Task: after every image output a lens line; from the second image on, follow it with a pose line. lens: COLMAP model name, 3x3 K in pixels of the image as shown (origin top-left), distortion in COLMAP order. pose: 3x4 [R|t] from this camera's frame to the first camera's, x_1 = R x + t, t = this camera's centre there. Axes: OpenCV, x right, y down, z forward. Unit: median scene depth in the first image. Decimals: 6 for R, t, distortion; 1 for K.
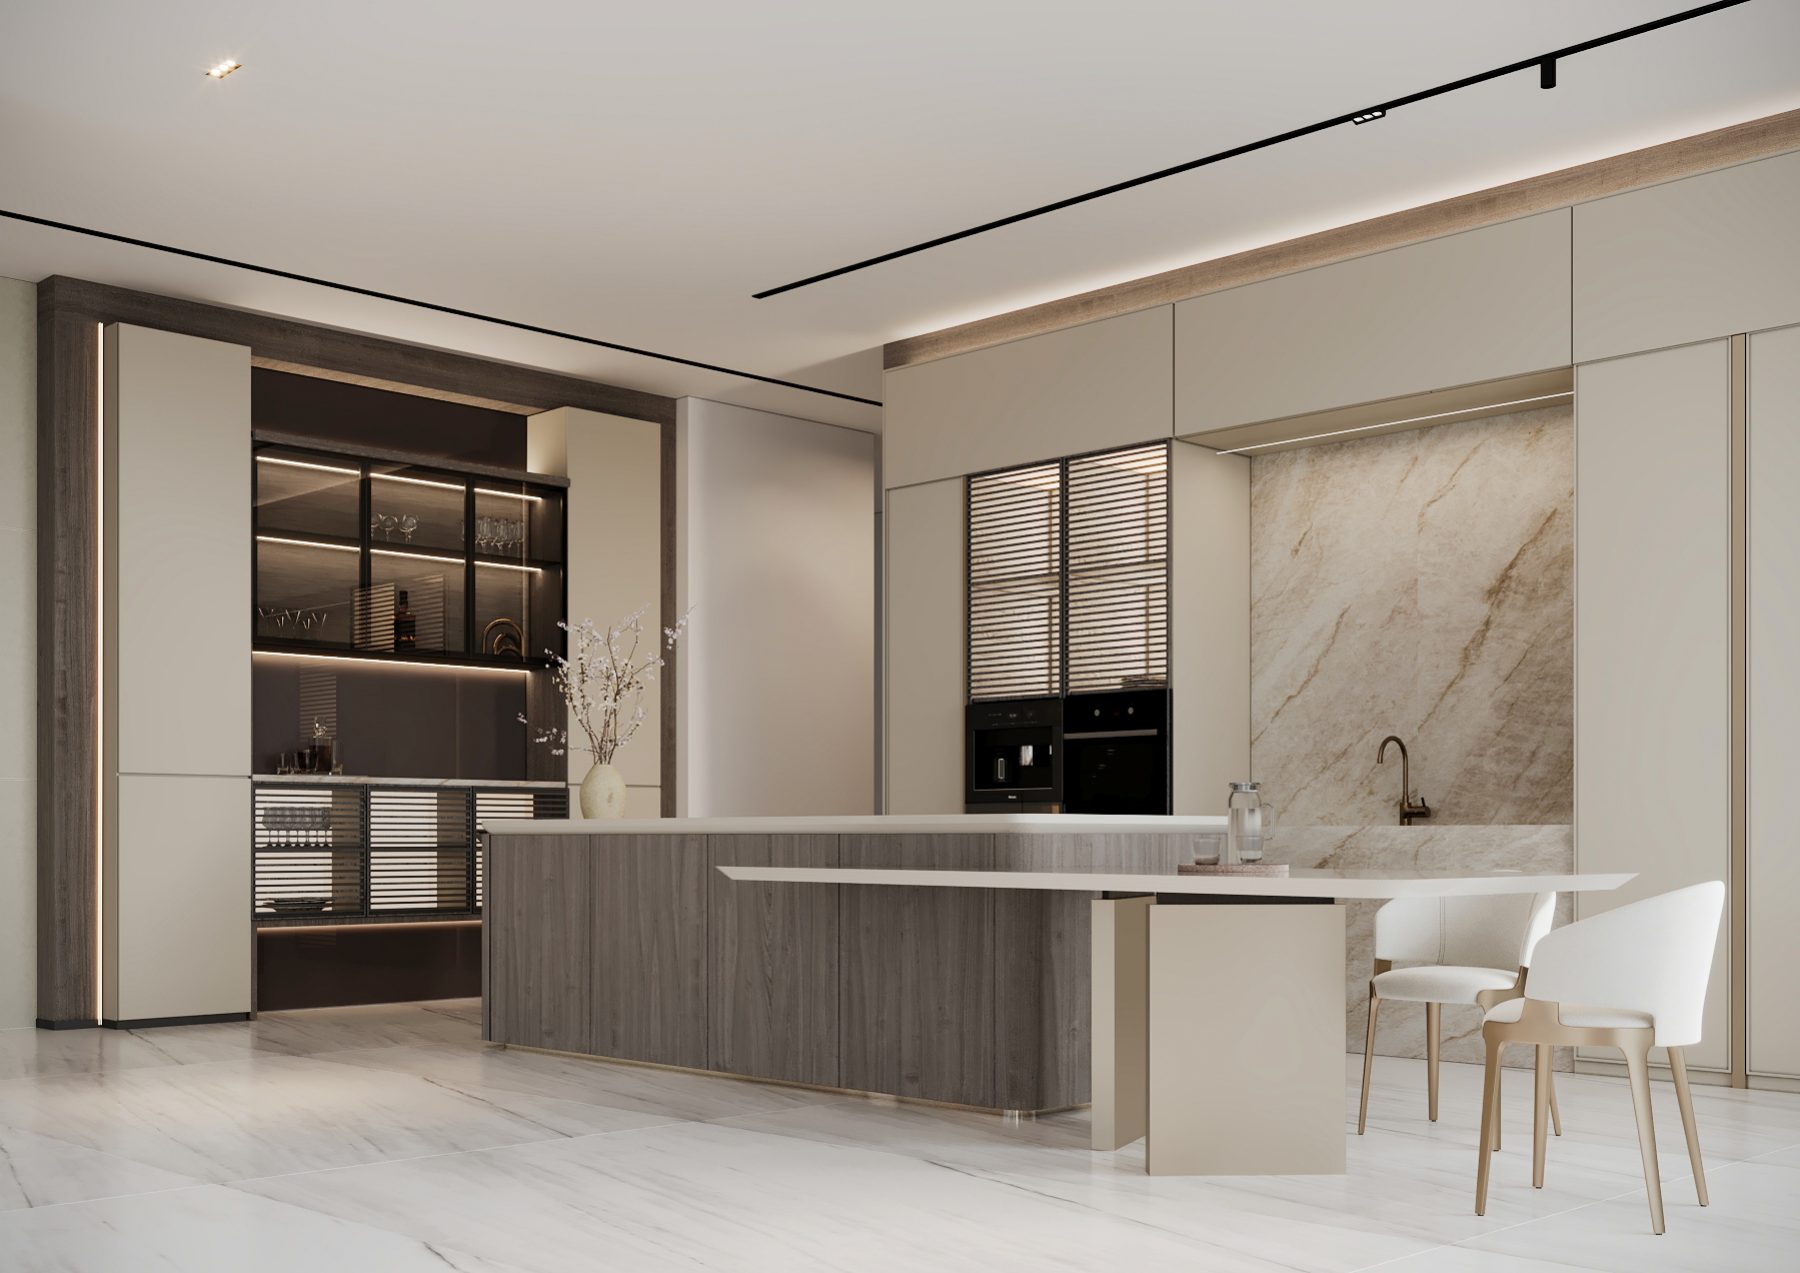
lens RADIAL K [[1891.3, 0, 835.4], [0, 1891.3, 836.5], [0, 0, 1]] dist [-0.002084, 0.000000]
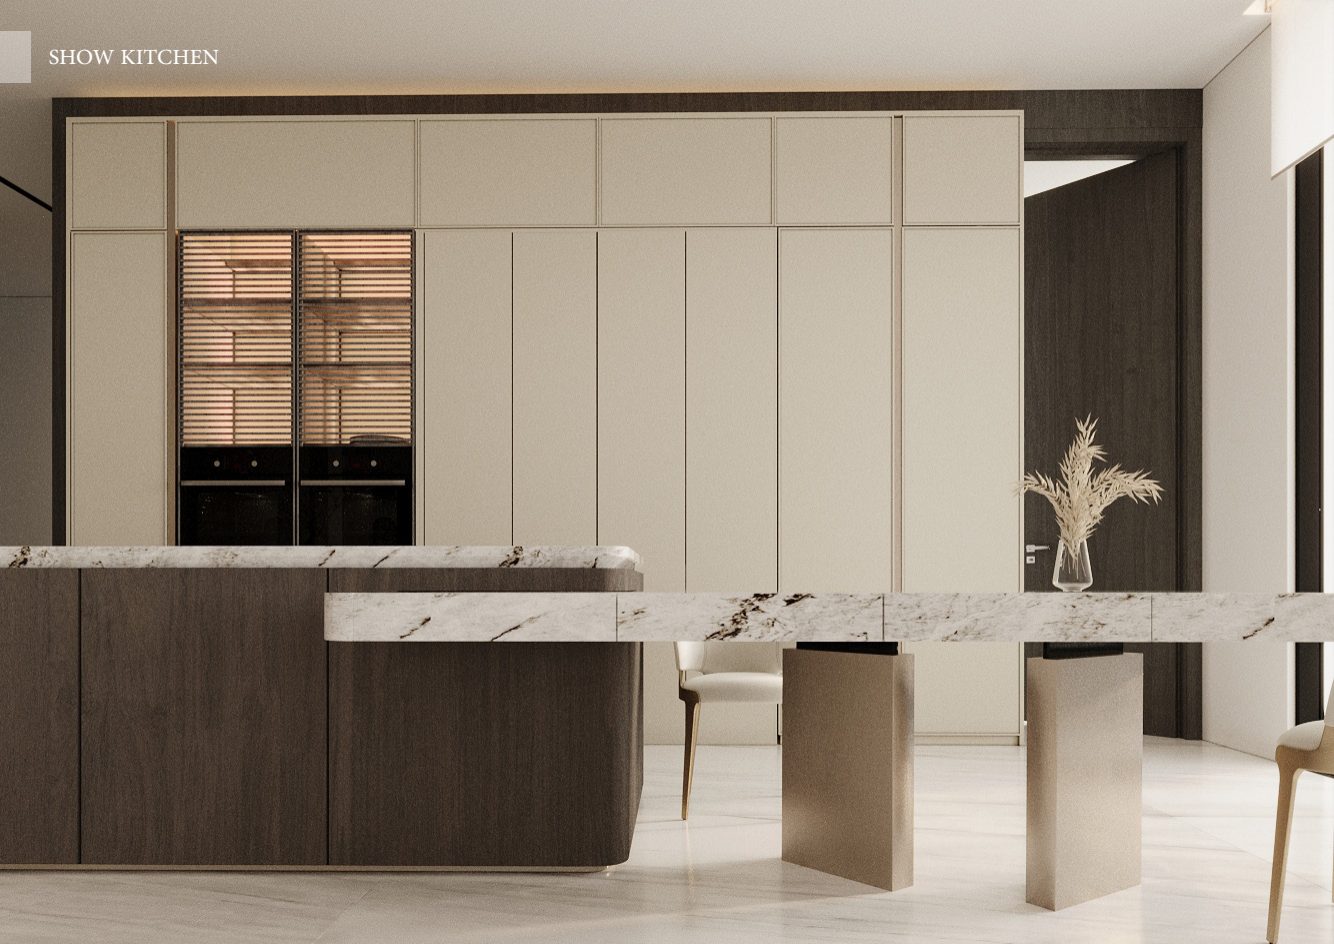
lens RADIAL K [[987.5, 0, 661.5], [0, 987.5, 583.8], [0, 0, 1]] dist [0.002819, -0.002955]
pose [[0.715147, 0.001810, 0.698972, -0.151280], [0.000878, 0.999994, -0.003487, 0.009783], [-0.698973, 0.003107, 0.715141, 0.491911]]
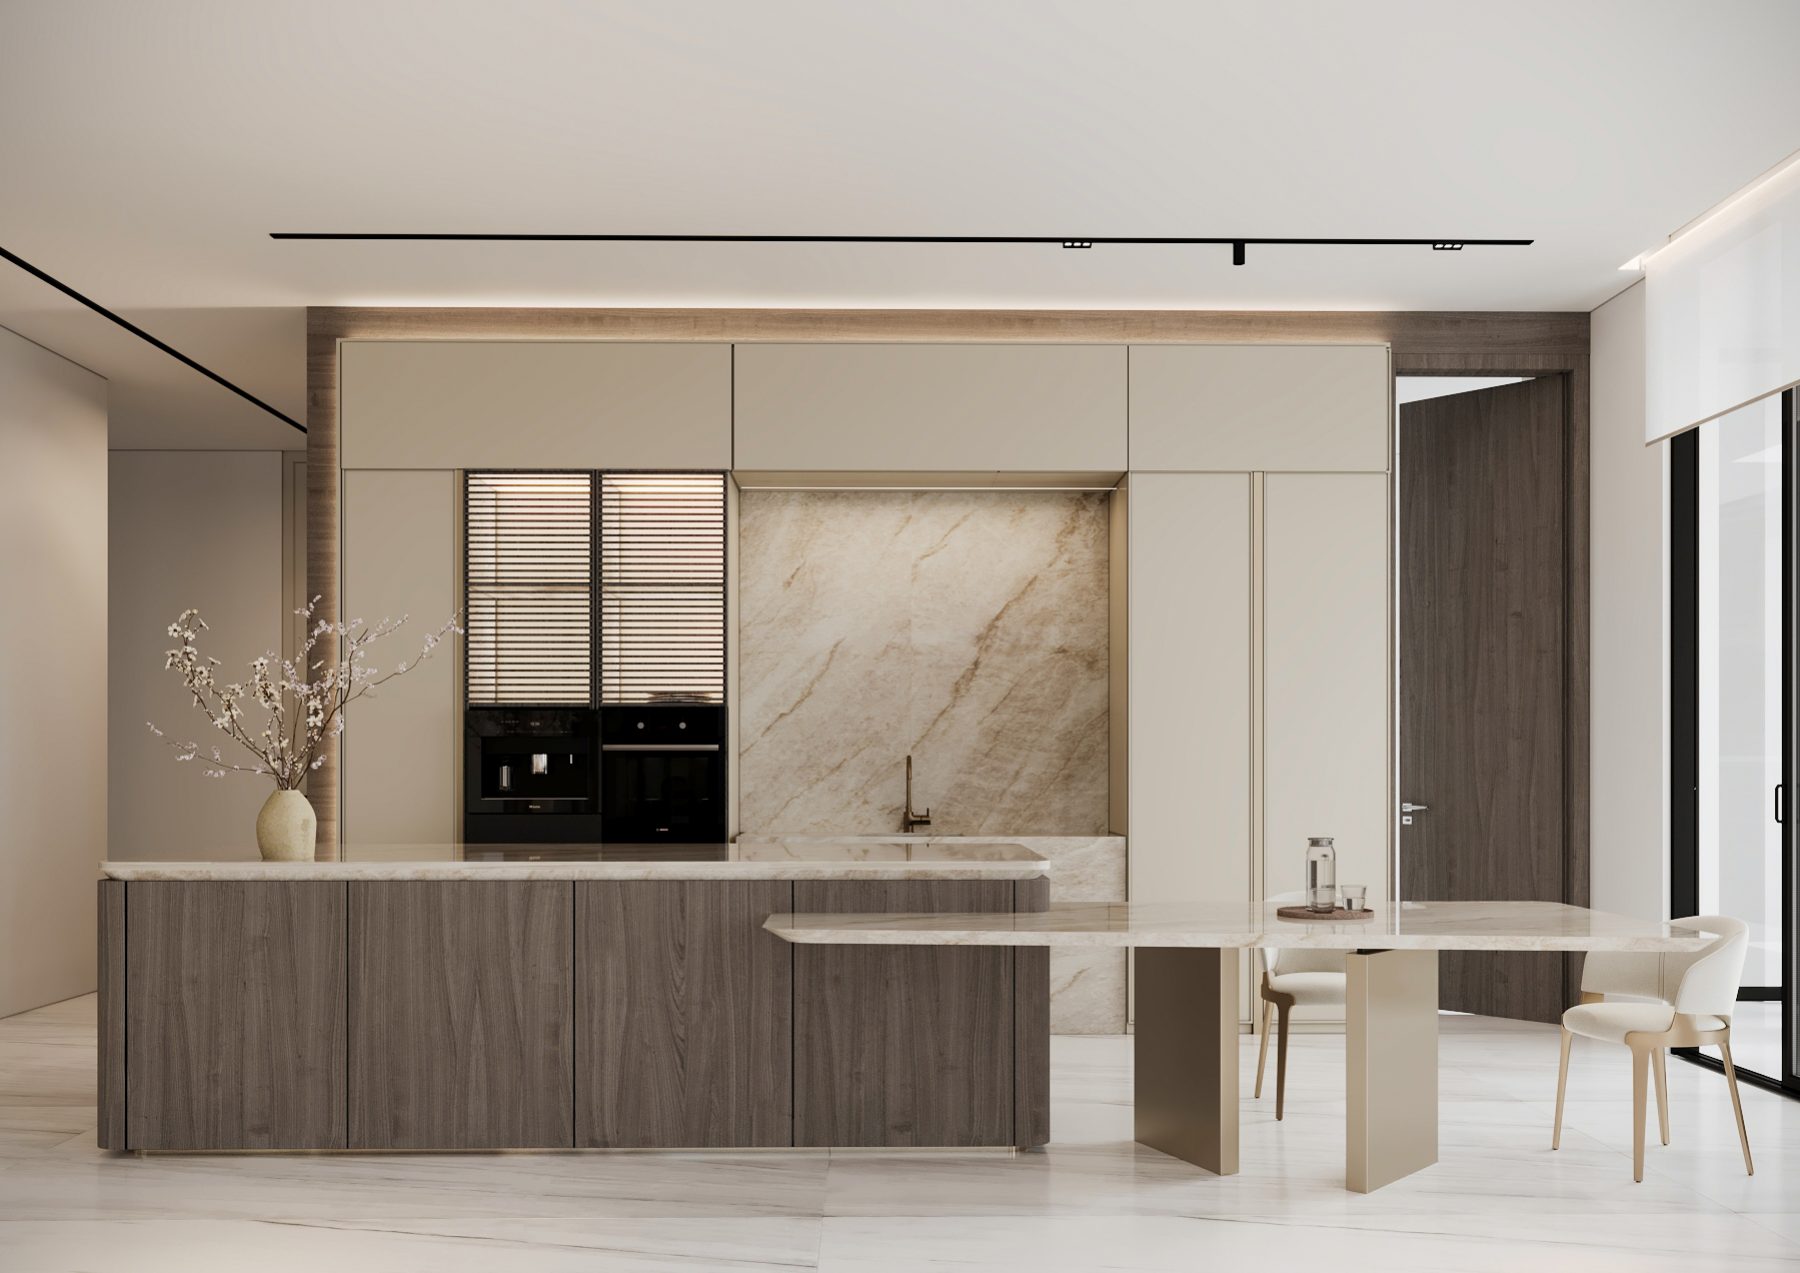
lens RADIAL K [[1649.0, 0, 883.7], [0, 1649.0, 762.9], [0, 0, 1]] dist [0.005368, 0.000000]
pose [[0.695300, 0.000808, 0.718719, -0.458926], [0.001729, 0.999995, -0.002796, -0.047432], [-0.718718, 0.003187, 0.695295, 0.318189]]
